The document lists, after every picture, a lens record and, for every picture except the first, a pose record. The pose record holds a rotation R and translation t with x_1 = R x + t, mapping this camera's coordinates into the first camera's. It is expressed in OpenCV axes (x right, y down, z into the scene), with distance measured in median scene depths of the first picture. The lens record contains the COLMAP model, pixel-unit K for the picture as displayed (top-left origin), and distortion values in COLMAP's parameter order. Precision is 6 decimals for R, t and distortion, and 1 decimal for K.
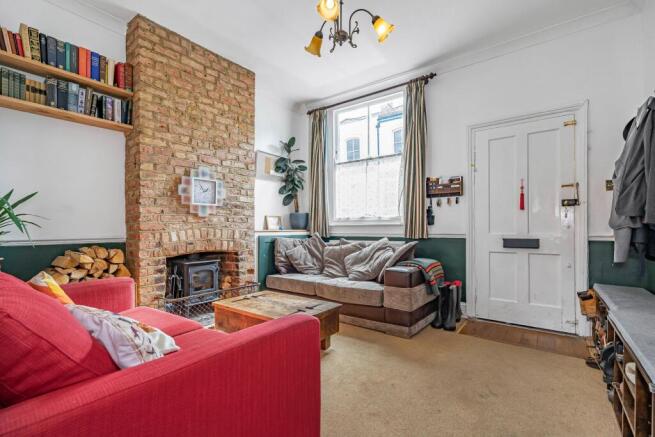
lens RADIAL K [[311.2, 0, 318.1], [0, 311.2, 228.5], [0, 0, 1]] dist [0.007350, 0.001036]
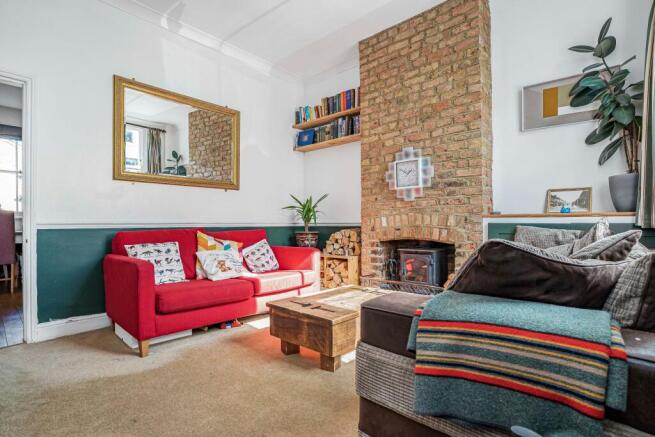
lens RADIAL K [[336.5, 0, 327.2], [0, 336.5, 219.7], [0, 0, 1]] dist [0.002073, 0.002469]
pose [[-0.091121, -0.007107, -0.995814, 0.657277], [-0.001429, 0.999974, -0.007006, 0.025319], [0.995839, 0.000785, -0.091129, 0.861420]]
